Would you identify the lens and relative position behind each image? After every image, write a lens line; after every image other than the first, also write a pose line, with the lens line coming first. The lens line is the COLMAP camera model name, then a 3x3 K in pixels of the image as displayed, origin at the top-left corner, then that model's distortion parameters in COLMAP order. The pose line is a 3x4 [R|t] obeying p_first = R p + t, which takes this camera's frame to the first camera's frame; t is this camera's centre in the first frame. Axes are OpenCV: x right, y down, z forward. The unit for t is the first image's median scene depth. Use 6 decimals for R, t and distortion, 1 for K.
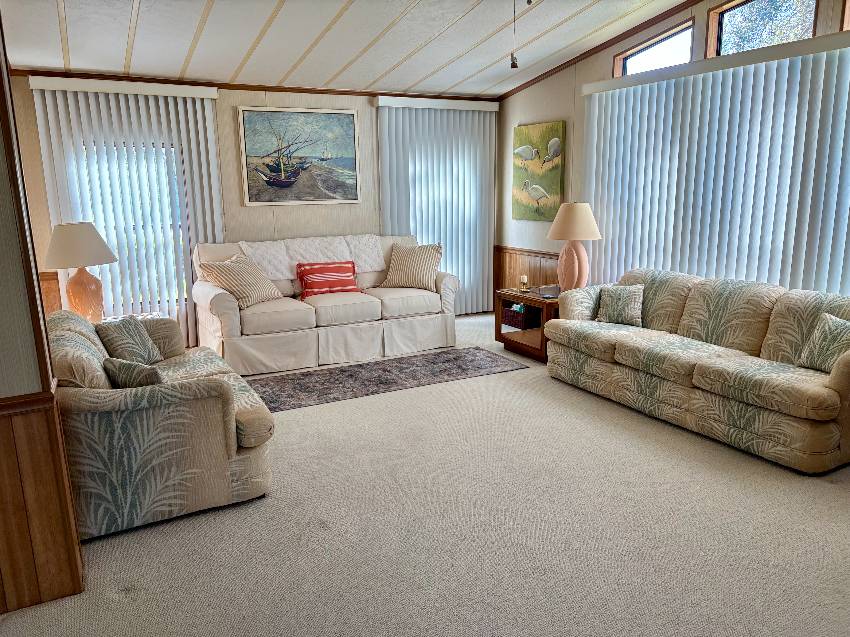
lens RADIAL K [[637.5, 0, 425.0], [0, 637.5, 318.5], [0, 0, 1]] dist [0.014026, -0.001257]
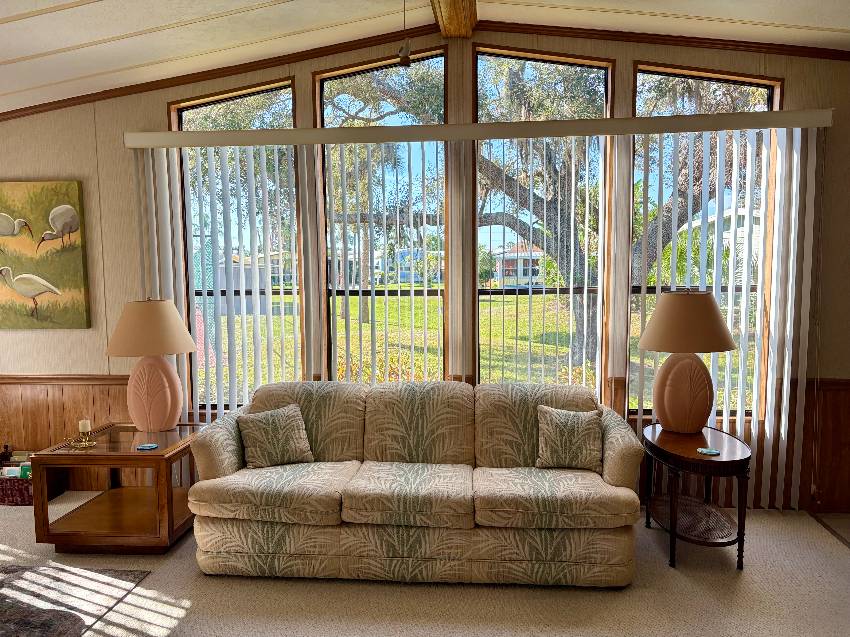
lens RADIAL K [[637.5, 0, 425.0], [0, 637.5, 318.5], [0, 0, 1]] dist [0.014026, -0.001257]
pose [[0.558139, -0.063419, 0.827320, -0.207795], [0.173534, 0.983947, -0.041646, -0.103759], [-0.811398, 0.166813, 0.560184, 0.482495]]
